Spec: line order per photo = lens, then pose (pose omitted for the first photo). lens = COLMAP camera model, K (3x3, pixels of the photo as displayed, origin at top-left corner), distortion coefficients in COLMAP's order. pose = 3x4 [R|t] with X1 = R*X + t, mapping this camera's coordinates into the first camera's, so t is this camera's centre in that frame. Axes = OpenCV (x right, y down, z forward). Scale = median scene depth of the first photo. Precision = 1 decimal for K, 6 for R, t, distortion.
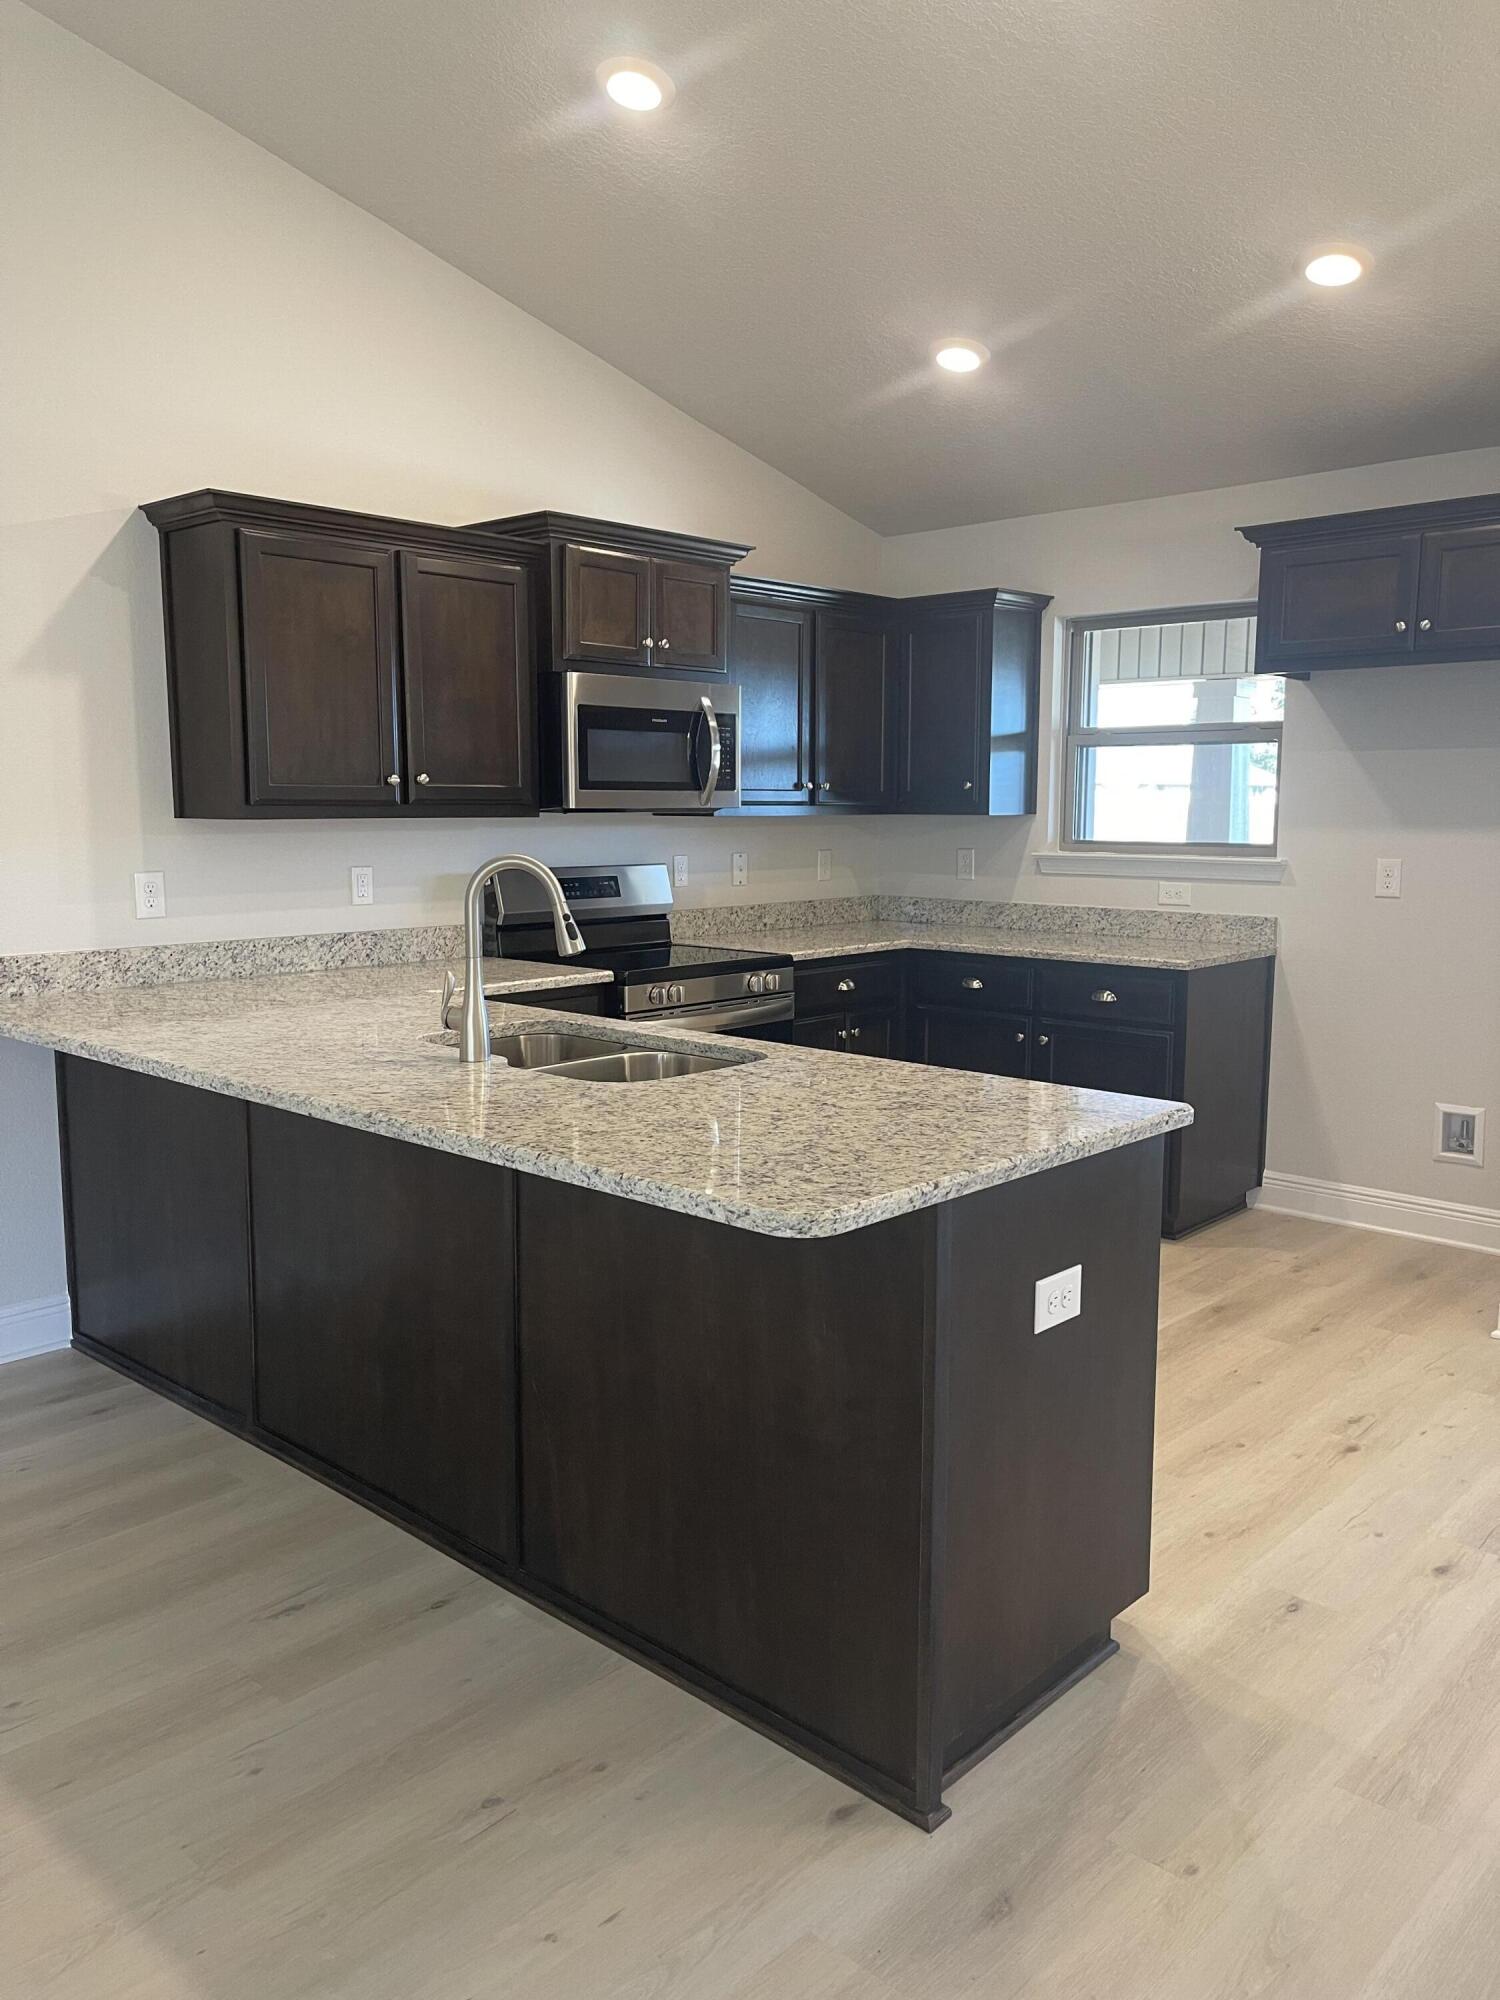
lens RADIAL K [[1500.8, 0, 737.6], [0, 1500.8, 993.6], [0, 0, 1]] dist [0.051903, -0.048880]
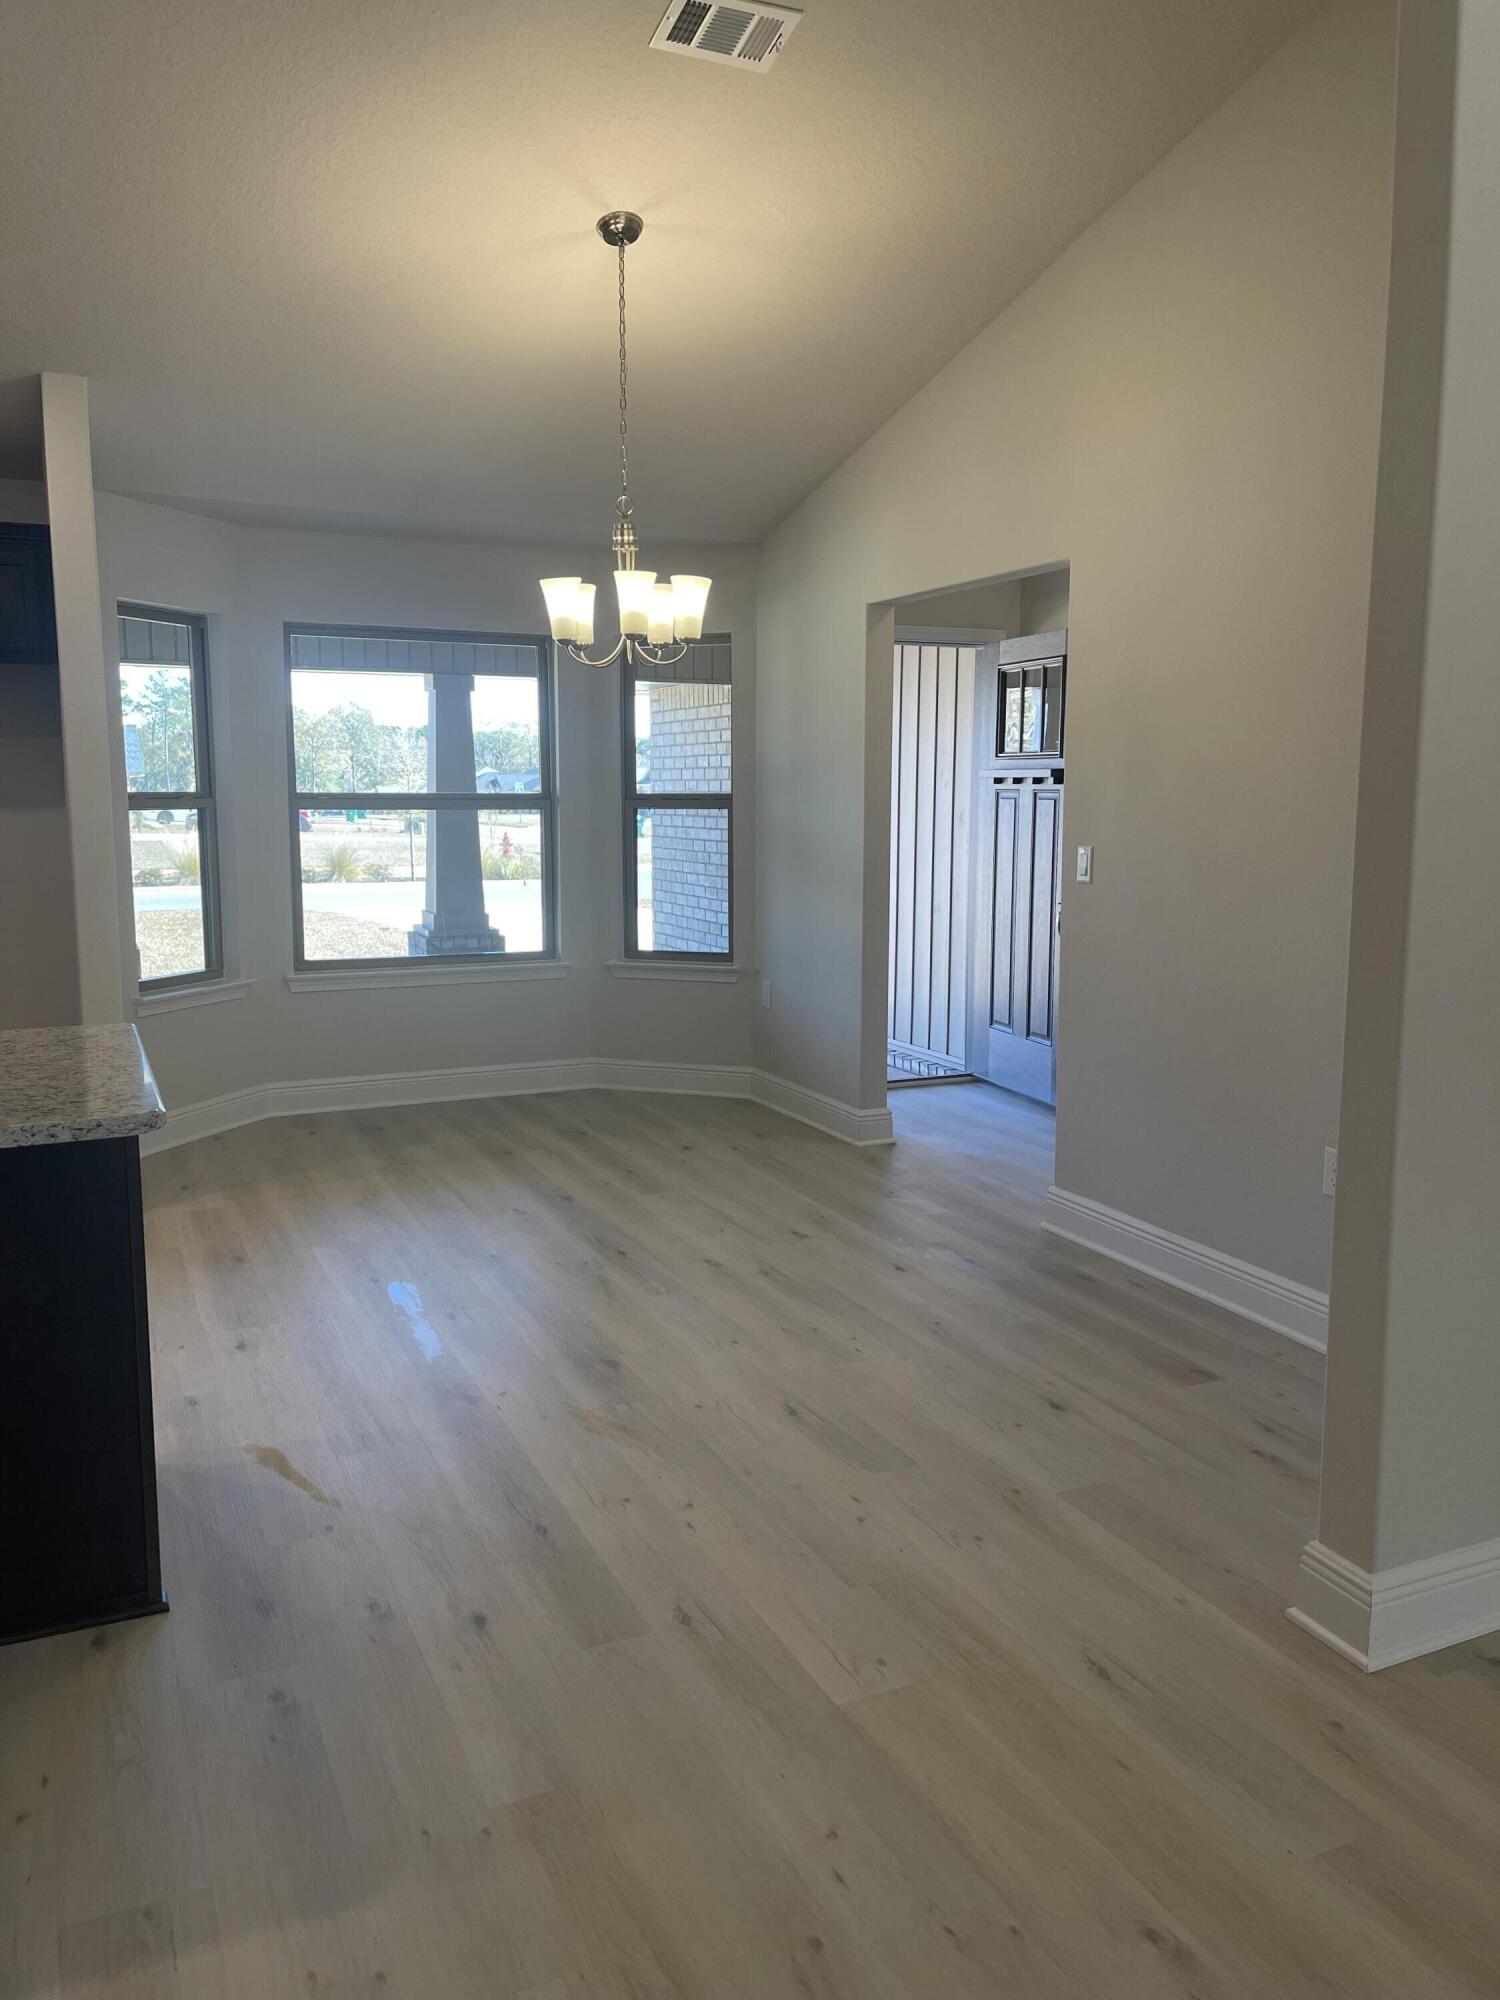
lens RADIAL K [[1500.8, 0, 746.0], [0, 1500.8, 998.6], [0, 0, 1]] dist [0.051903, -0.048880]
pose [[0.372850, -0.130172, 0.918716, -0.395088], [0.118408, 0.988691, 0.092032, -0.001357], [-0.920306, 0.074469, 0.384046, 0.025435]]
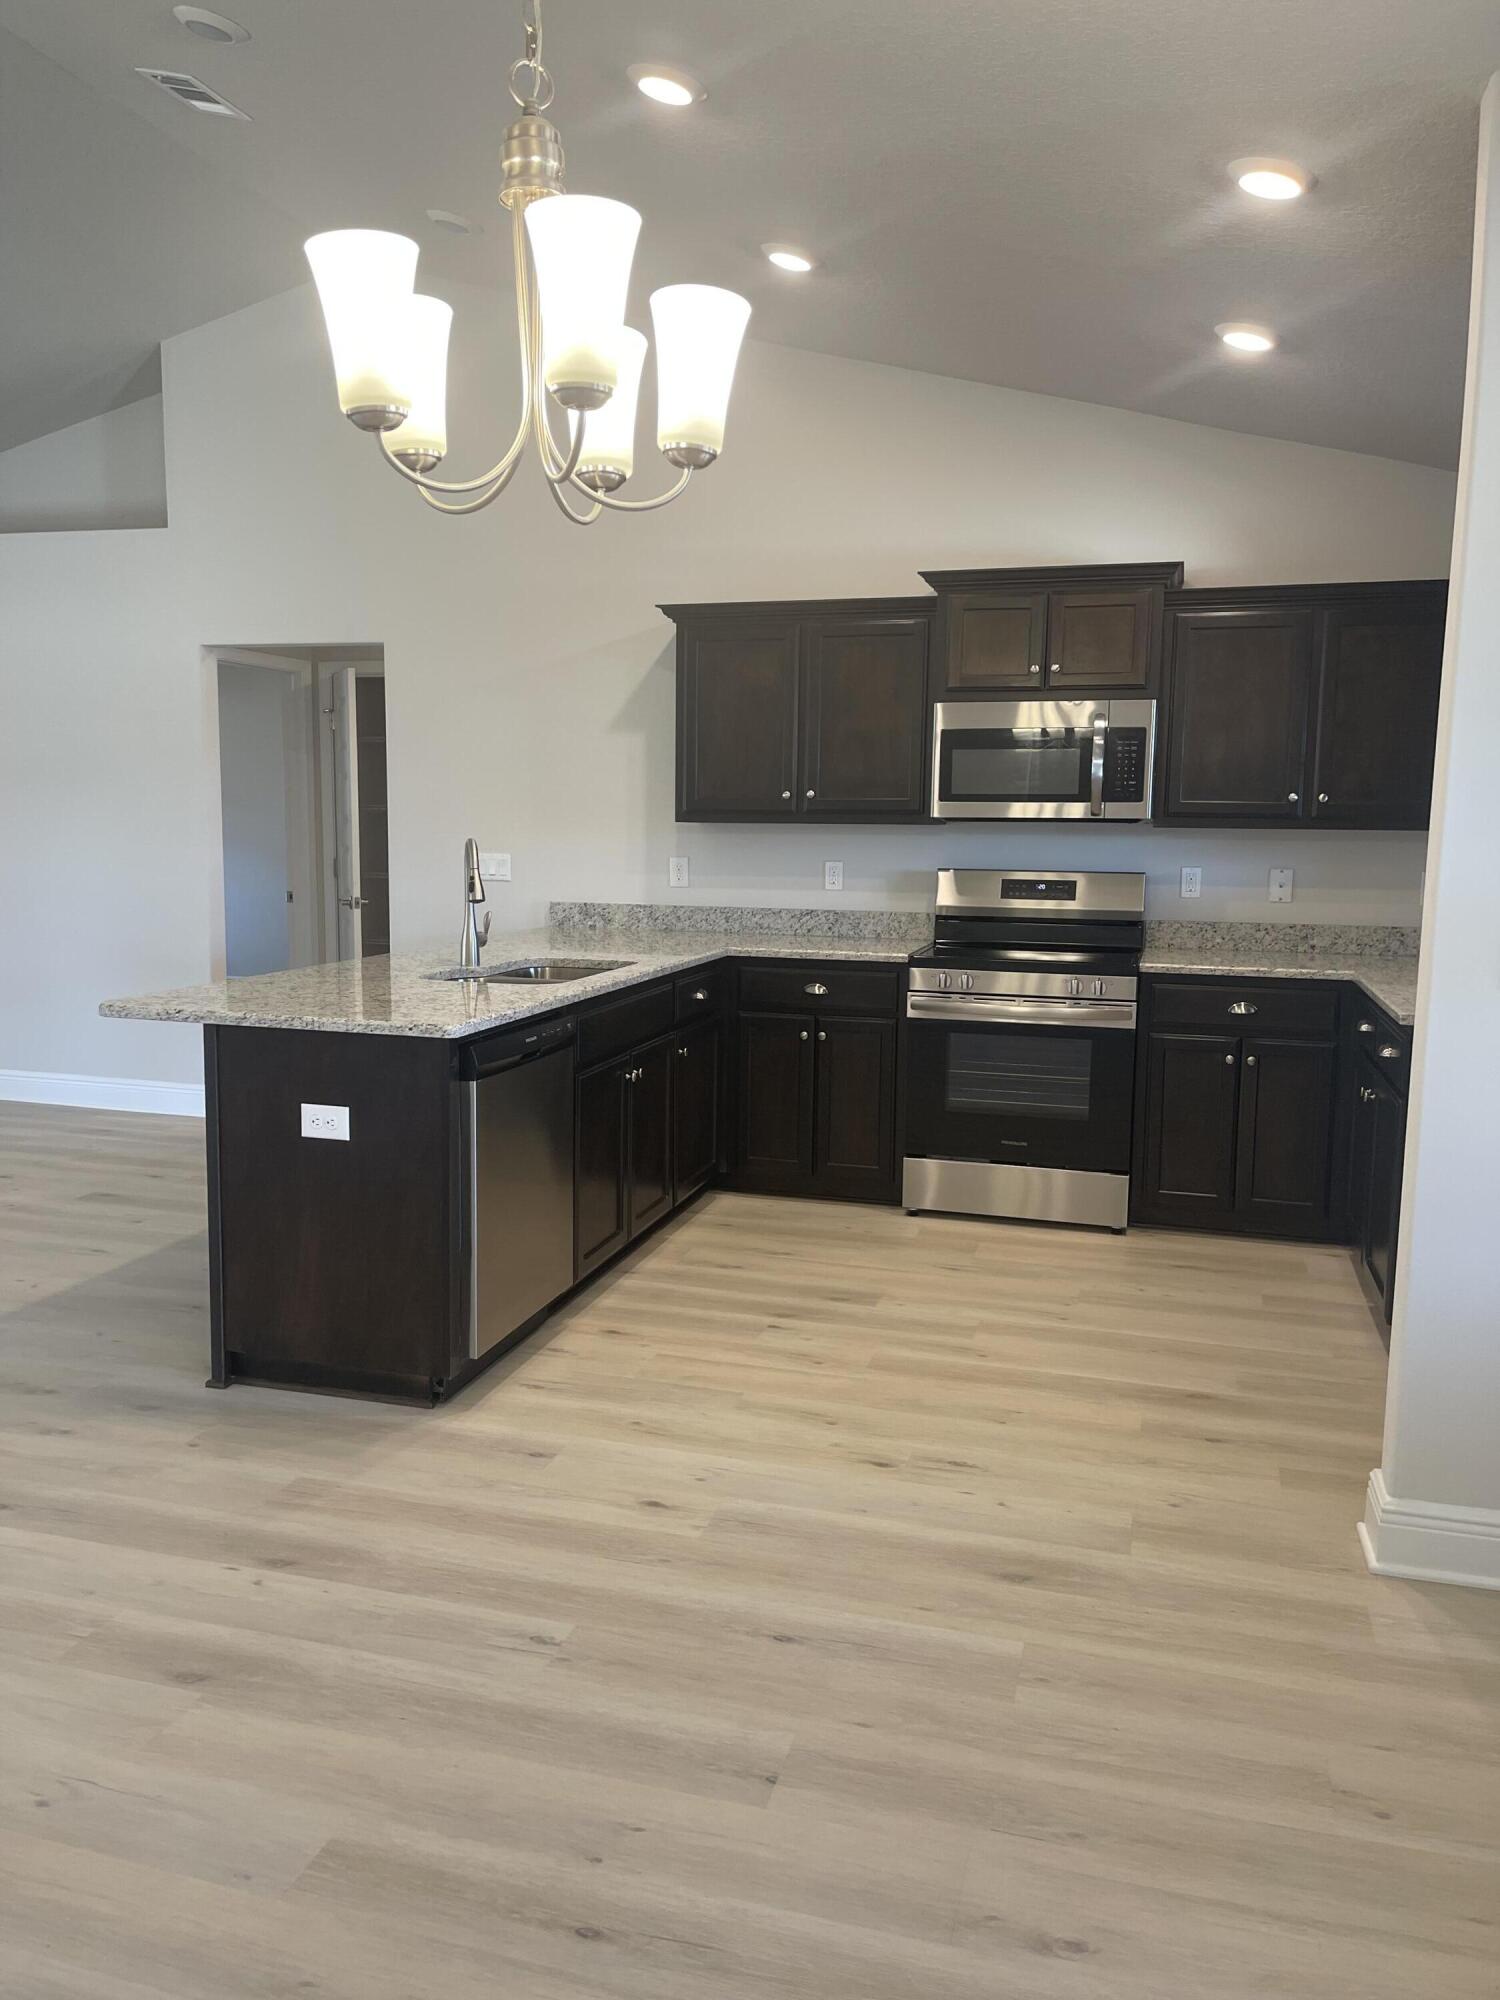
lens RADIAL K [[1500.8, 0, 737.3], [0, 1500.8, 1003.7], [0, 0, 1]] dist [0.051903, -0.048880]
pose [[0.451765, 0.116267, -0.884528, 0.972130], [-0.123643, 0.990063, 0.066989, -0.041533], [0.883528, 0.079102, 0.461651, 0.356757]]
